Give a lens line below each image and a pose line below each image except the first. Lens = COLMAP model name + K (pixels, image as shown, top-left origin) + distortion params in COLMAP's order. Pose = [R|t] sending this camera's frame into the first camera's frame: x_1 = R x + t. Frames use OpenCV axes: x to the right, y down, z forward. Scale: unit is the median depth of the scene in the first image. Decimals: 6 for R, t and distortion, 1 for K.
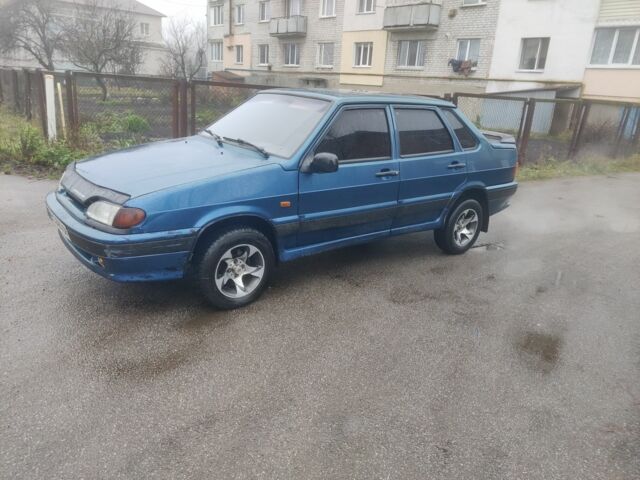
lens RADIAL K [[497.2, 0, 320.0], [0, 497.2, 240.0], [0, 0, 1]] dist [-0.002115, -0.000368]
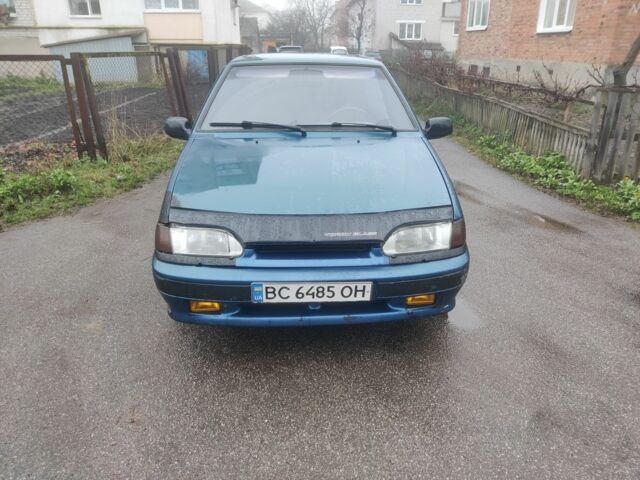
lens RADIAL K [[497.2, 0, 320.0], [0, 497.2, 240.0], [0, 0, 1]] dist [-0.002115, -0.000368]
pose [[0.563832, -0.355257, 0.745578, -0.172413], [0.276908, 0.931820, 0.234592, -0.043826], [-0.778085, 0.074186, 0.623763, 0.099920]]
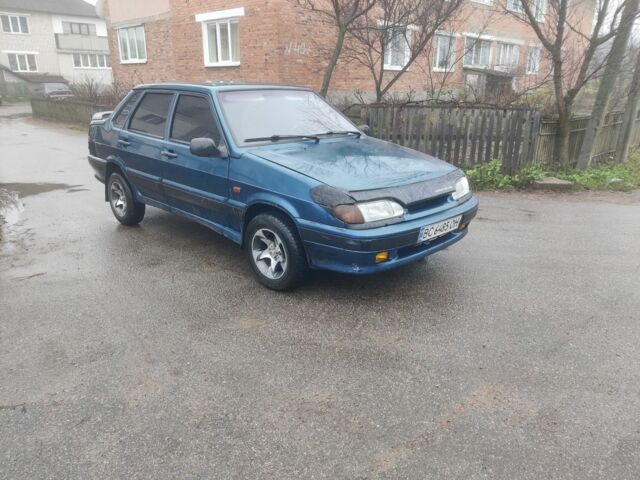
lens RADIAL K [[497.2, 0, 320.0], [0, 497.2, 240.0], [0, 0, 1]] dist [-0.002115, -0.000368]
pose [[-0.123199, -0.362656, 0.923744, -0.254269], [0.287585, 0.877845, 0.382992, -0.083789], [-0.949798, 0.312839, -0.003855, 0.216979]]
